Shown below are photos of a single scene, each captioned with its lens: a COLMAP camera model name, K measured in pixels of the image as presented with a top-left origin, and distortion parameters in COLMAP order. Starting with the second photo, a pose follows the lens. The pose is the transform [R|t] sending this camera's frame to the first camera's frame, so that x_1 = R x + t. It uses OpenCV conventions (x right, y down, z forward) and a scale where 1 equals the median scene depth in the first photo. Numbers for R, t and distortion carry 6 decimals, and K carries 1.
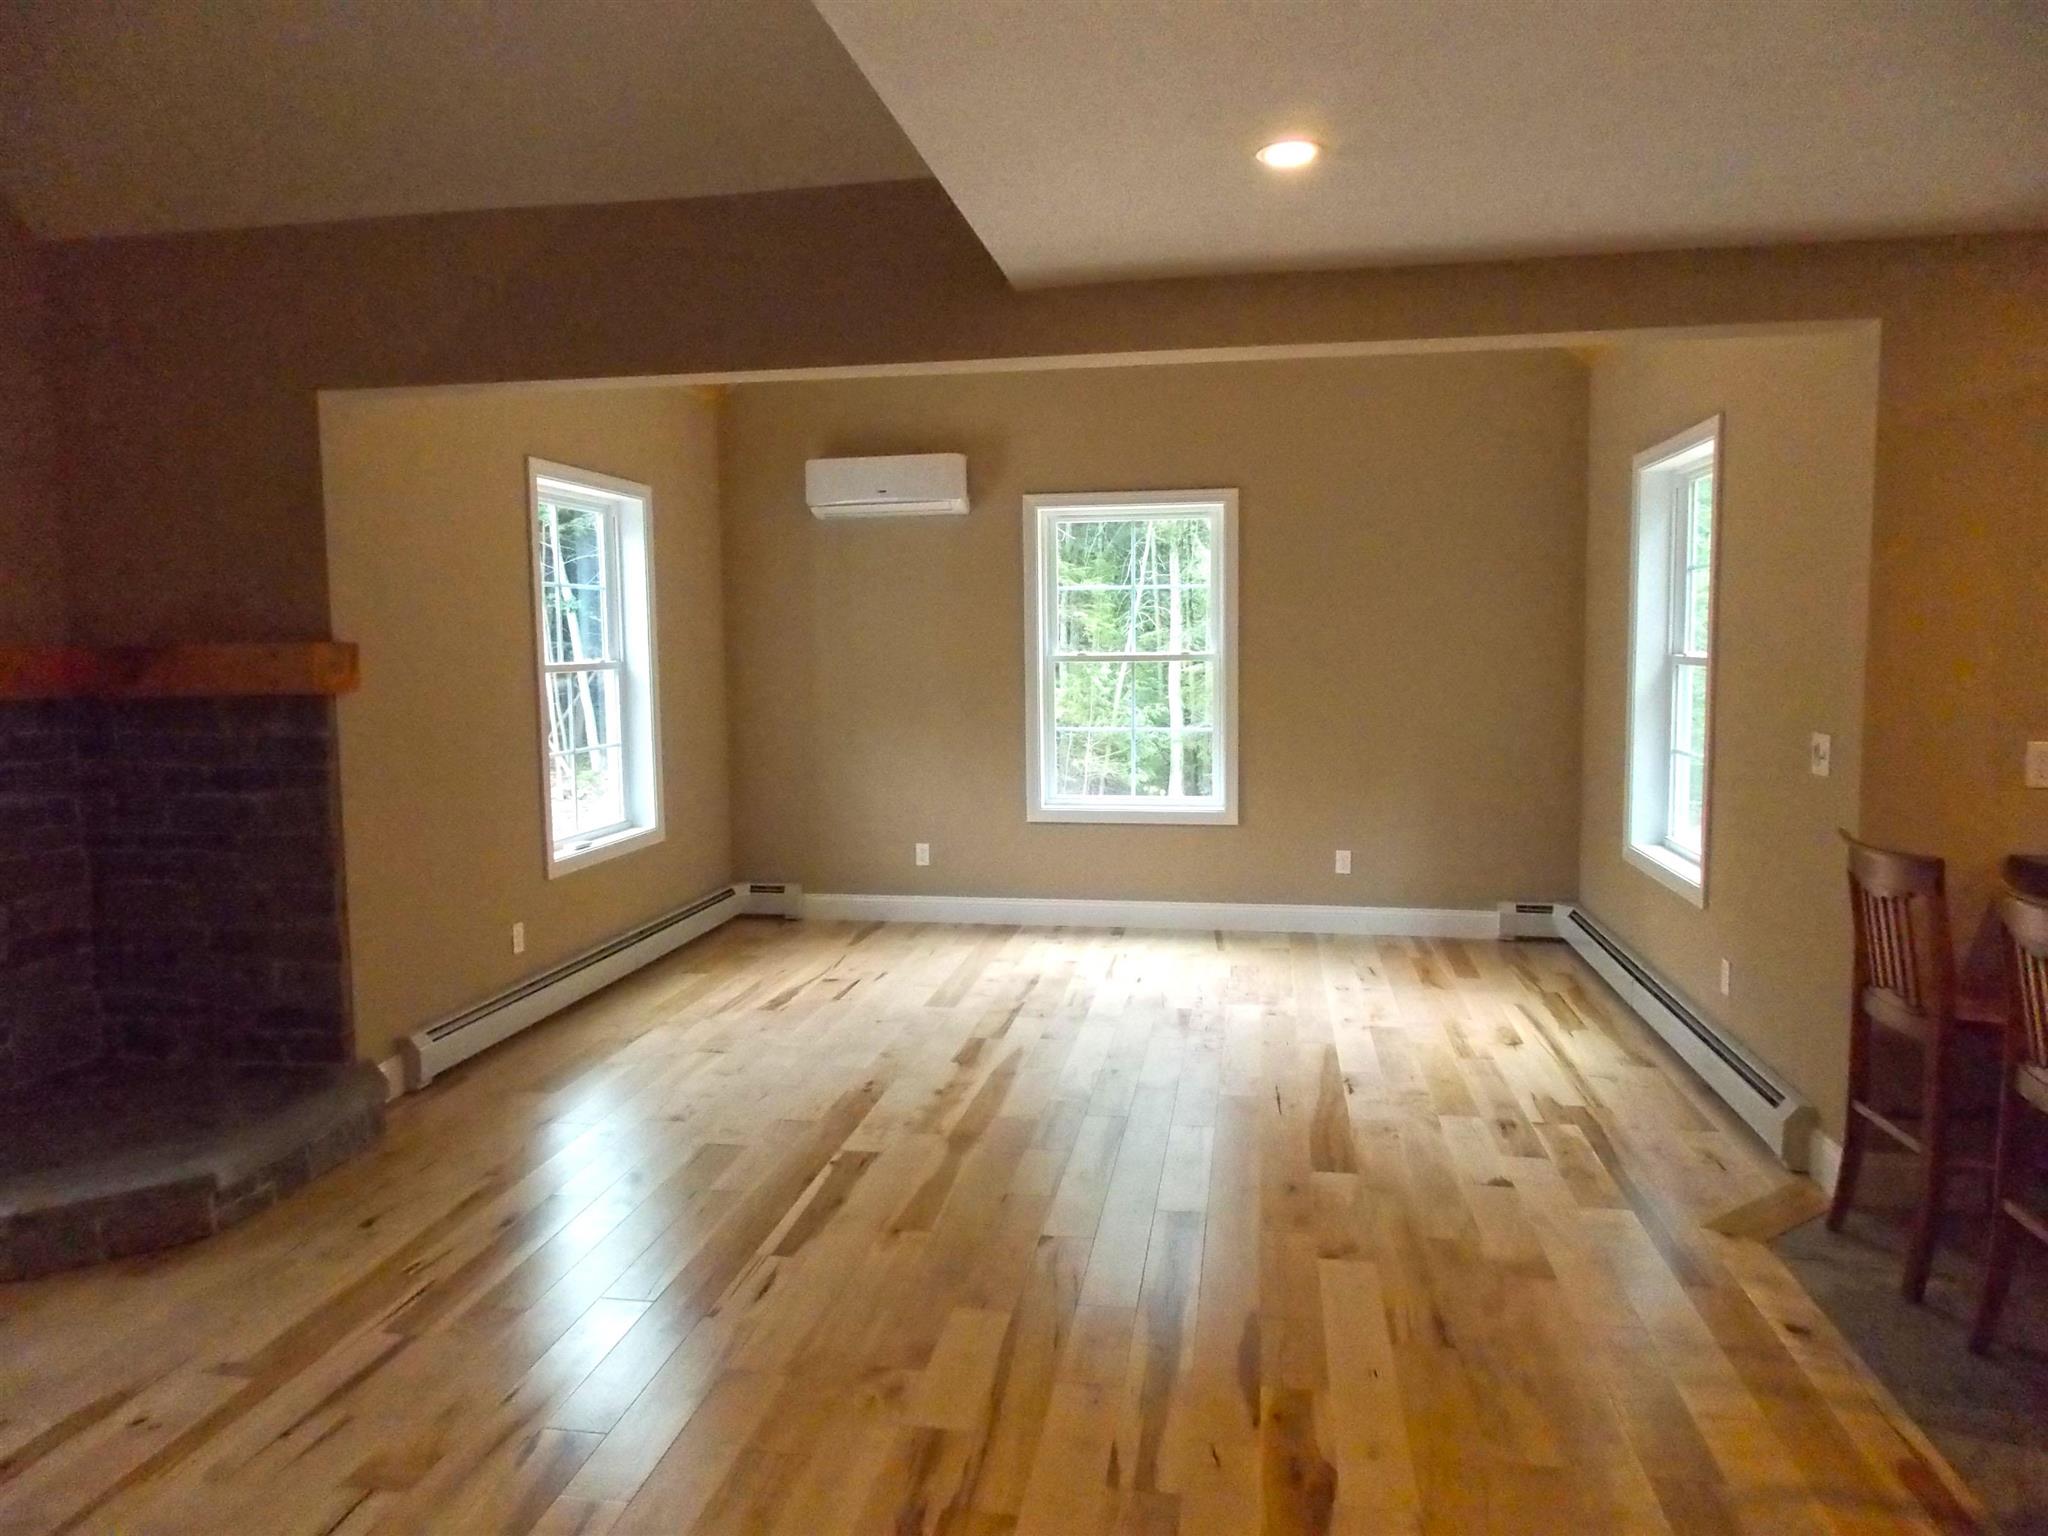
lens RADIAL K [[1359.3, 0, 1023.7], [0, 1359.3, 749.5], [0, 0, 1]] dist [0.018292, -0.015967]
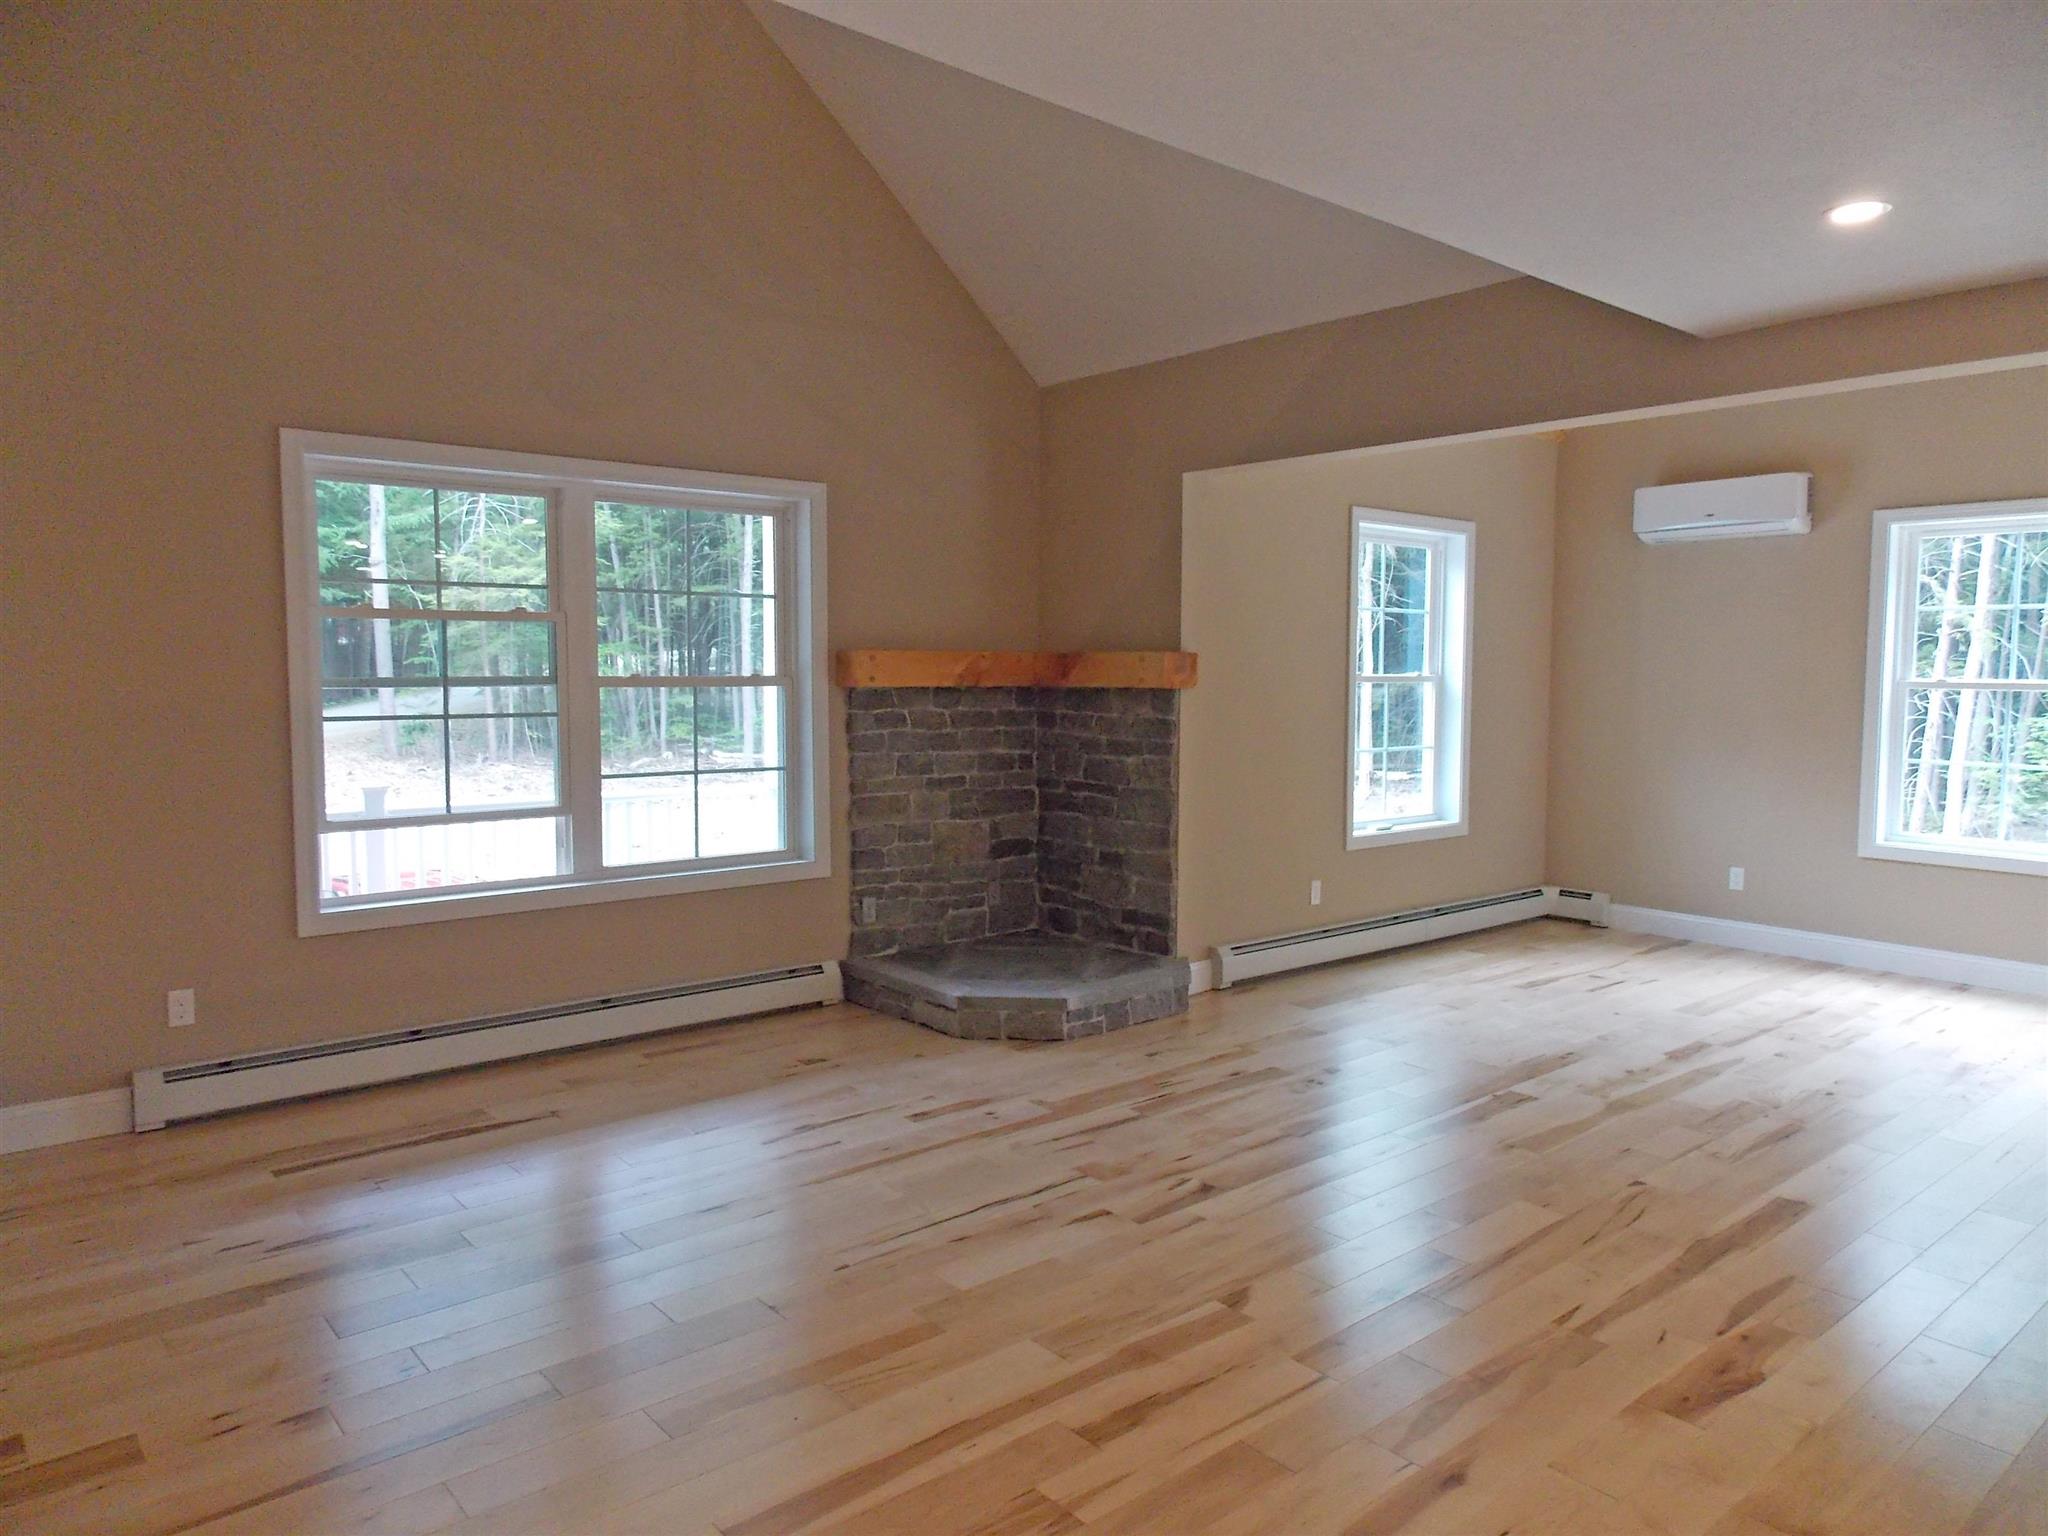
lens RADIAL K [[1359.3, 0, 1023.7], [0, 1359.3, 749.5], [0, 0, 1]] dist [0.018292, -0.015967]
pose [[0.769130, 0.057290, -0.636520, 0.193043], [-0.069799, 0.997546, 0.005443, 0.017966], [0.635269, 0.040242, 0.771241, -0.125840]]
